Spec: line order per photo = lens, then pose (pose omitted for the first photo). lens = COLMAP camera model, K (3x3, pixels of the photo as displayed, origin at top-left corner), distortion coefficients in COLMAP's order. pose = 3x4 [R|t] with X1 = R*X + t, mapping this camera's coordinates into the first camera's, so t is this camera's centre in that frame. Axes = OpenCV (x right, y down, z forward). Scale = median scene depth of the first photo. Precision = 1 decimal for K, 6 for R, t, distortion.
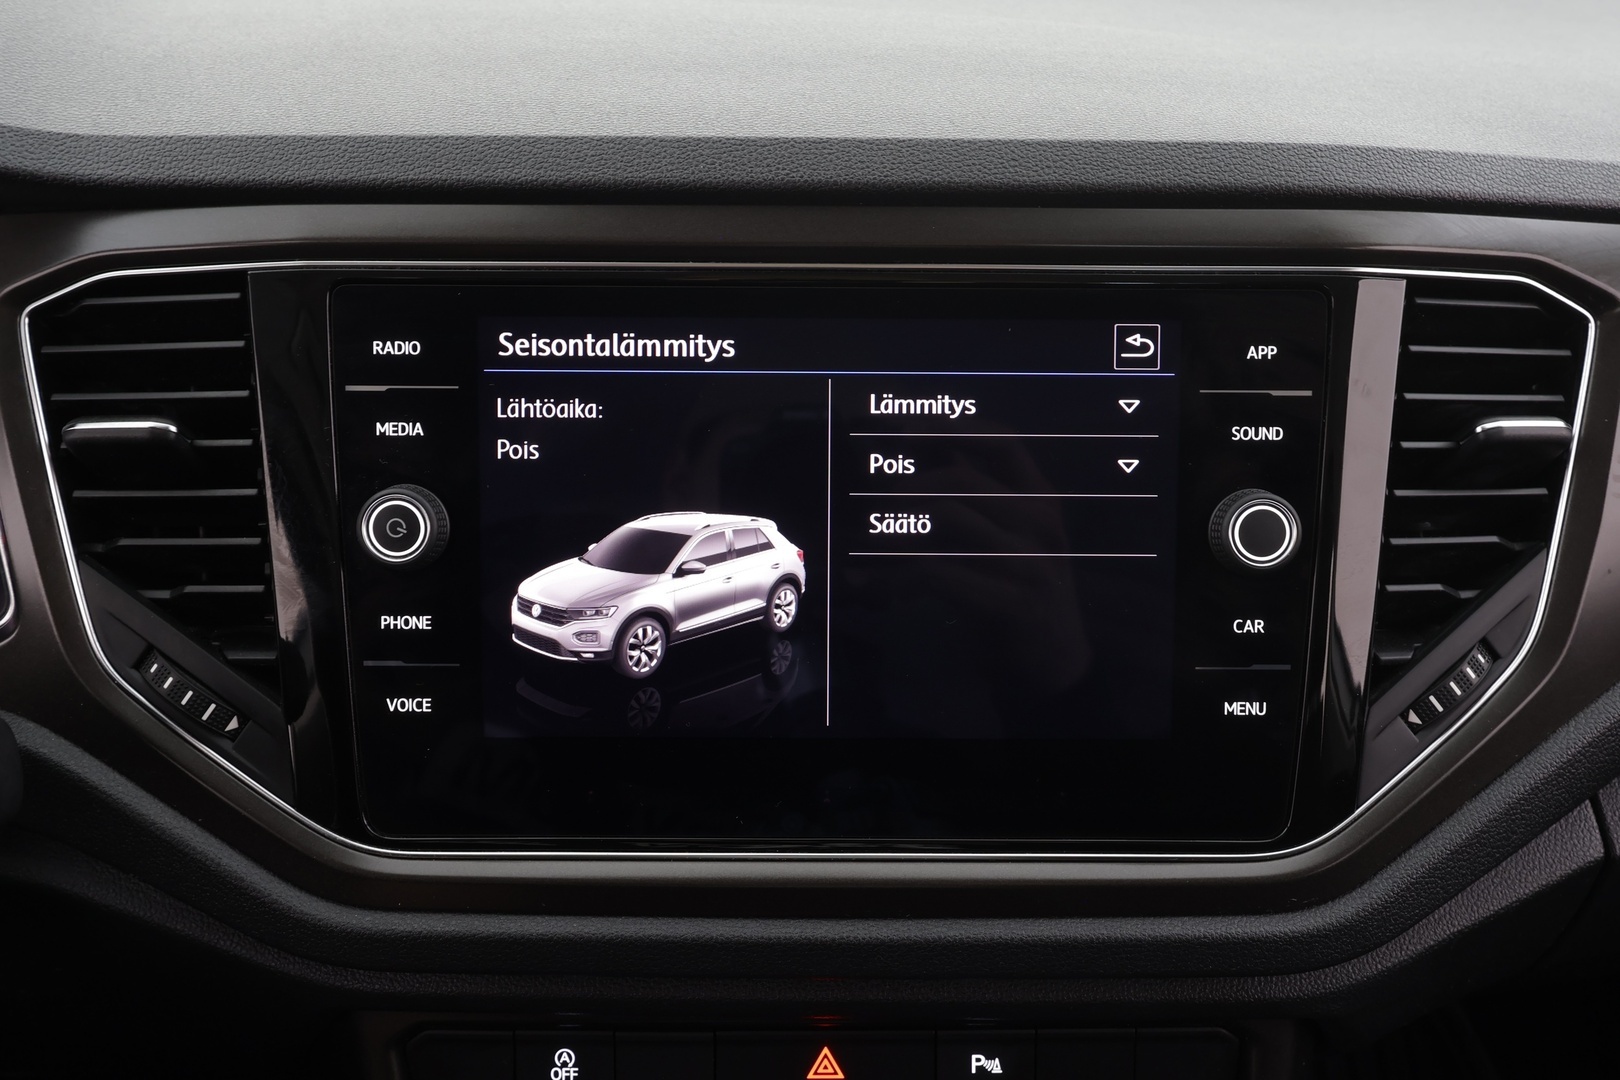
lens RADIAL K [[1273.6, 0, 810.0], [0, 1273.6, 540.0], [0, 0, 1]] dist [-0.002737, -0.000075]
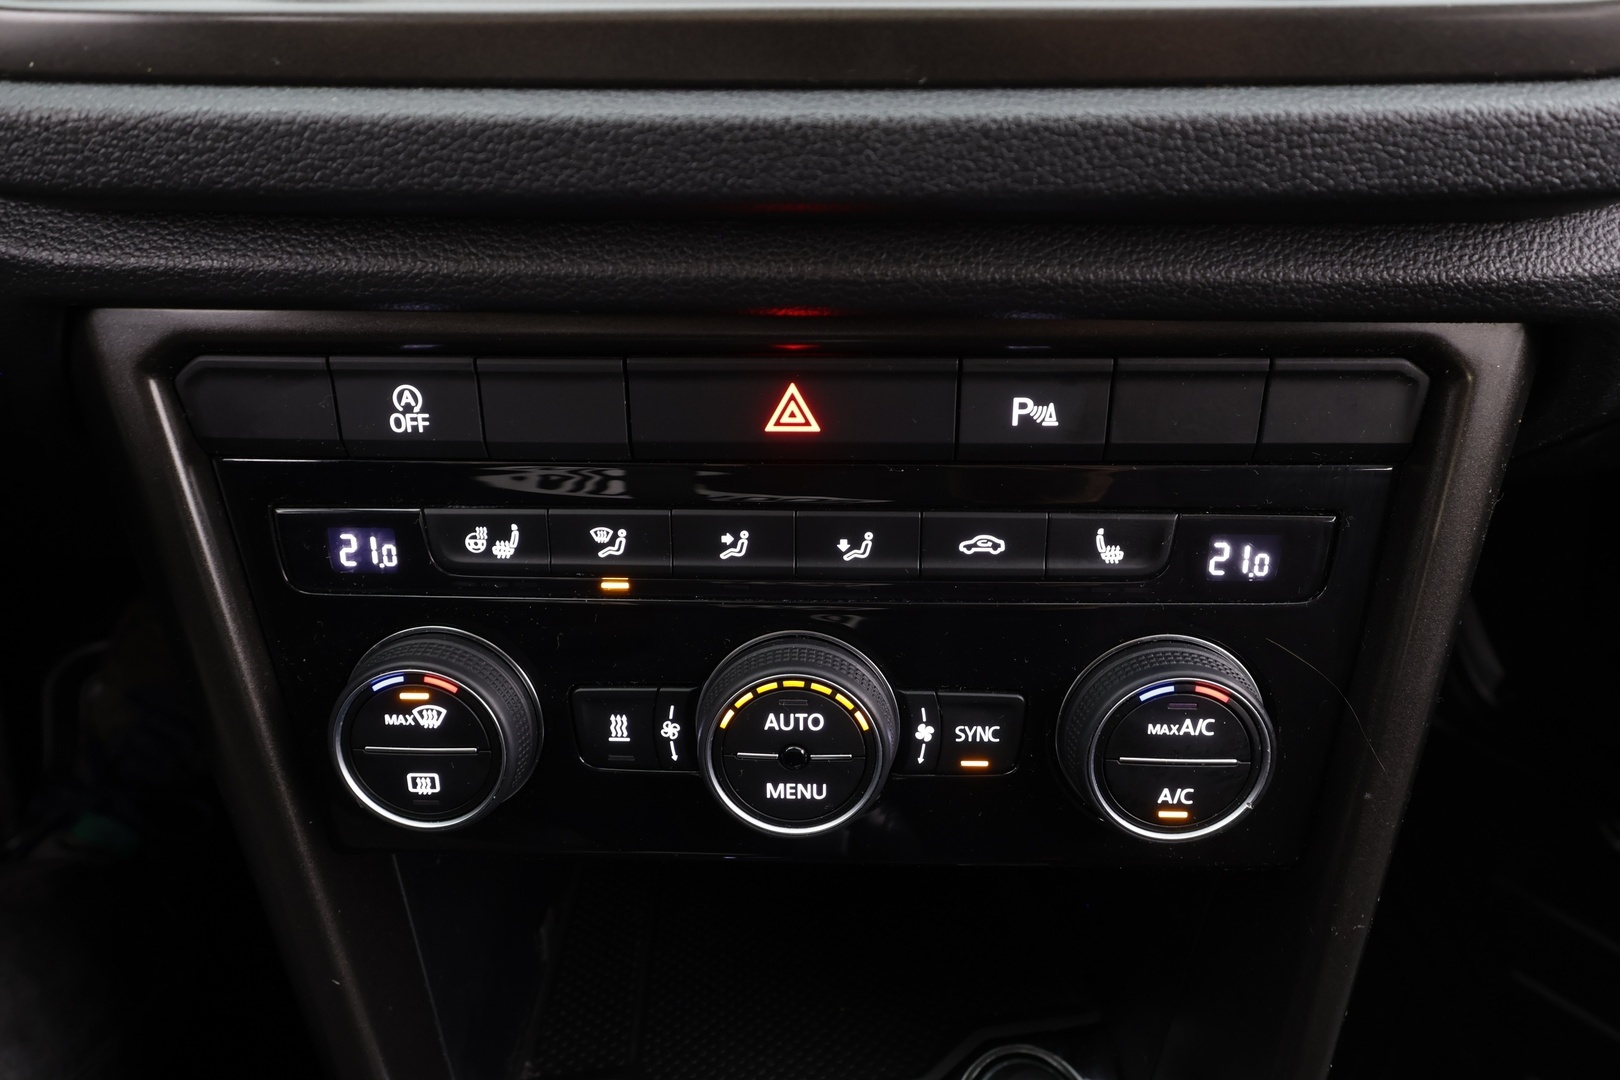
lens RADIAL K [[1041.8, 0, 810.0], [0, 1041.8, 540.0], [0, 0, 1]] dist [0.005143, 0.001637]
pose [[0.999119, 0.010858, -0.040542, 0.048852], [0.000446, 0.963157, 0.268938, 0.363973], [0.041968, -0.268719, 0.962304, 0.502223]]
